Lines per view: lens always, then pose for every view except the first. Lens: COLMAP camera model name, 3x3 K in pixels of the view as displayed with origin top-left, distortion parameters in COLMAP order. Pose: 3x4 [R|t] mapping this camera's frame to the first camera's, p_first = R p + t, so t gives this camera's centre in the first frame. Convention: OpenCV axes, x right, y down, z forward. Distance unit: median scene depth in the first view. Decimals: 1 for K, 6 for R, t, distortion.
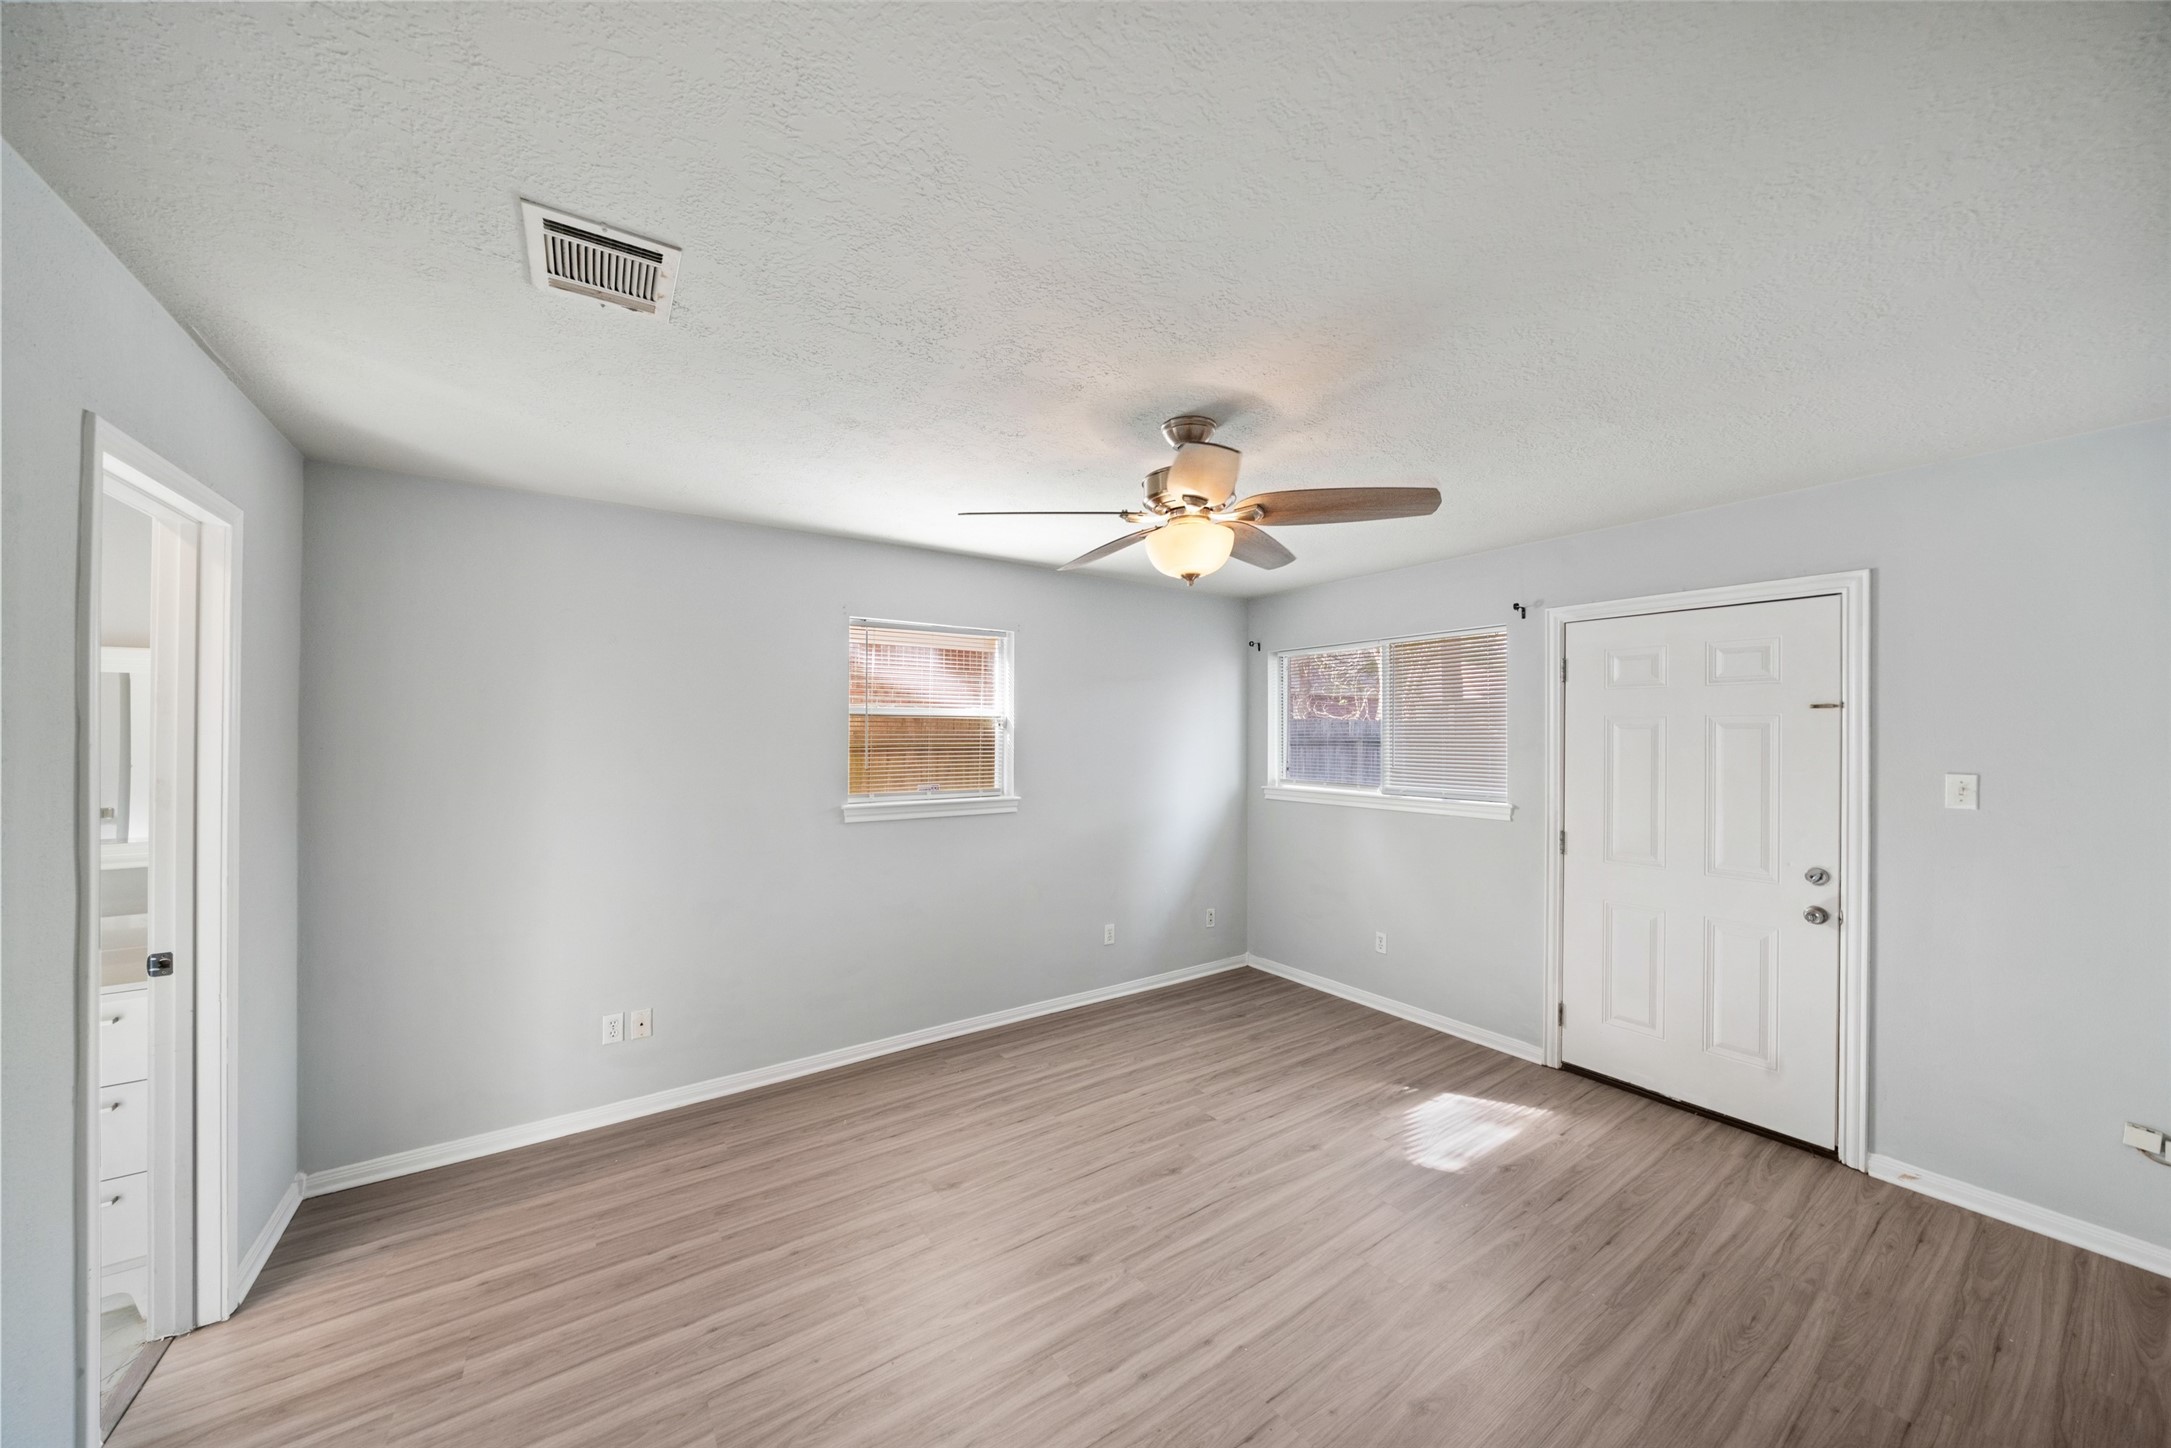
lens RADIAL K [[748.1, 0, 1084.4], [0, 748.1, 738.5], [0, 0, 1]] dist [-0.009173, 0.000307]
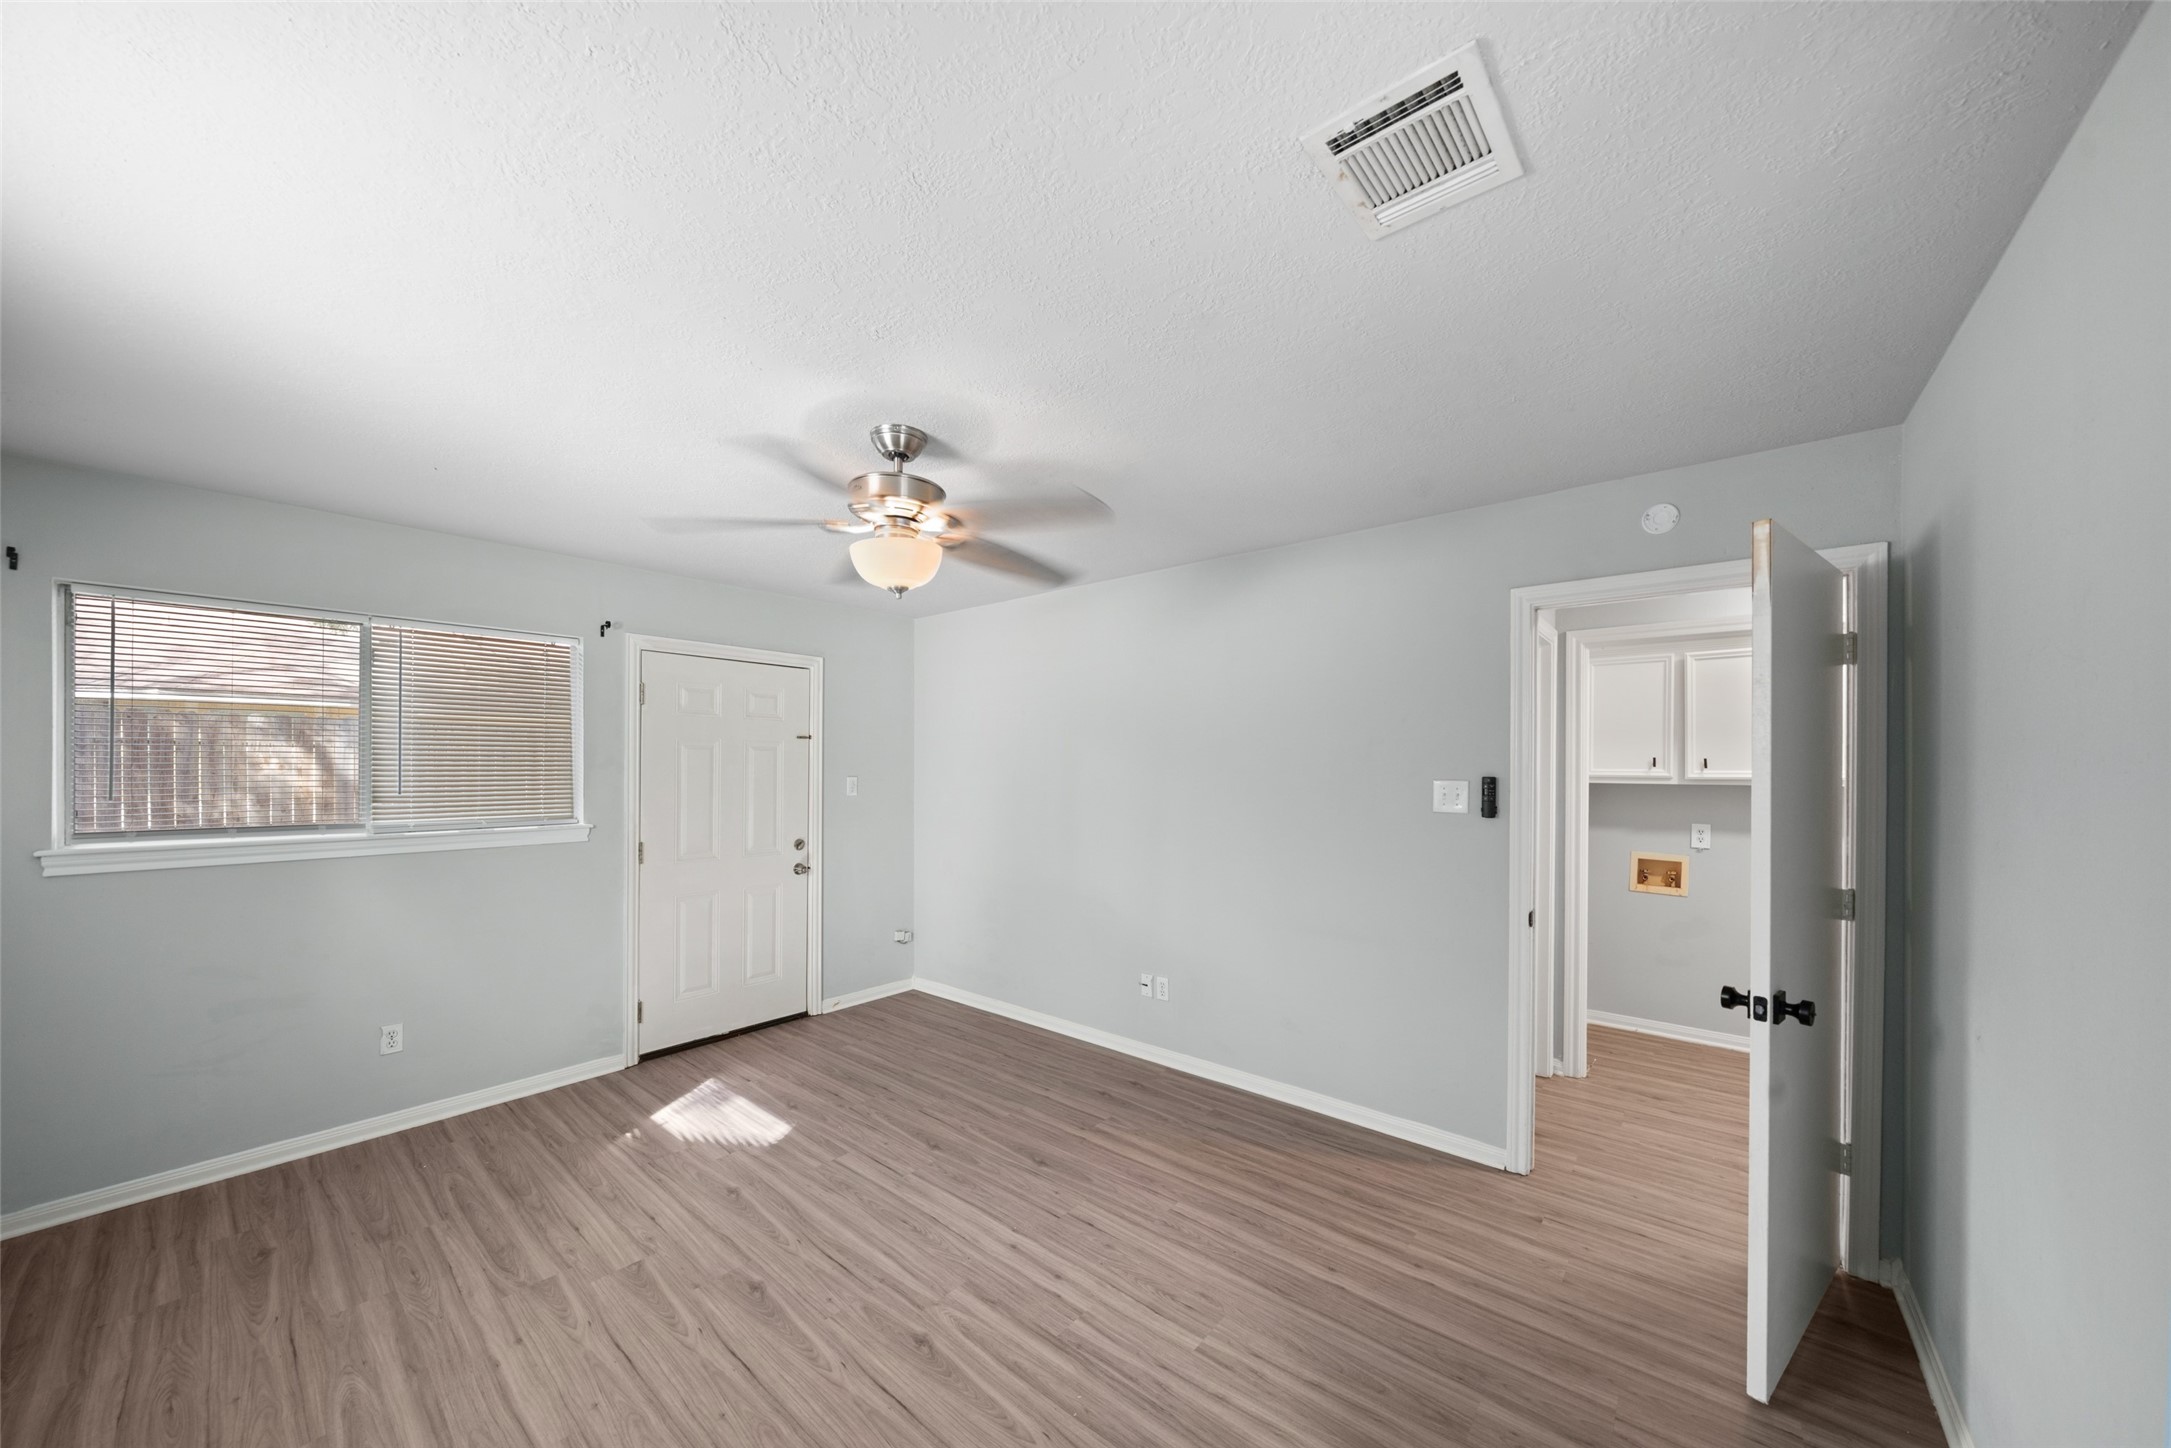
lens RADIAL K [[752.0, 0, 1081.6], [0, 752.0, 778.6], [0, 0, 1]] dist [-0.000164, 0.000143]
pose [[-0.262766, -0.023739, 0.964568, -0.631831], [-0.003394, 0.999714, 0.023679, 0.004044], [-0.964854, 0.002948, -0.262771, 0.733757]]
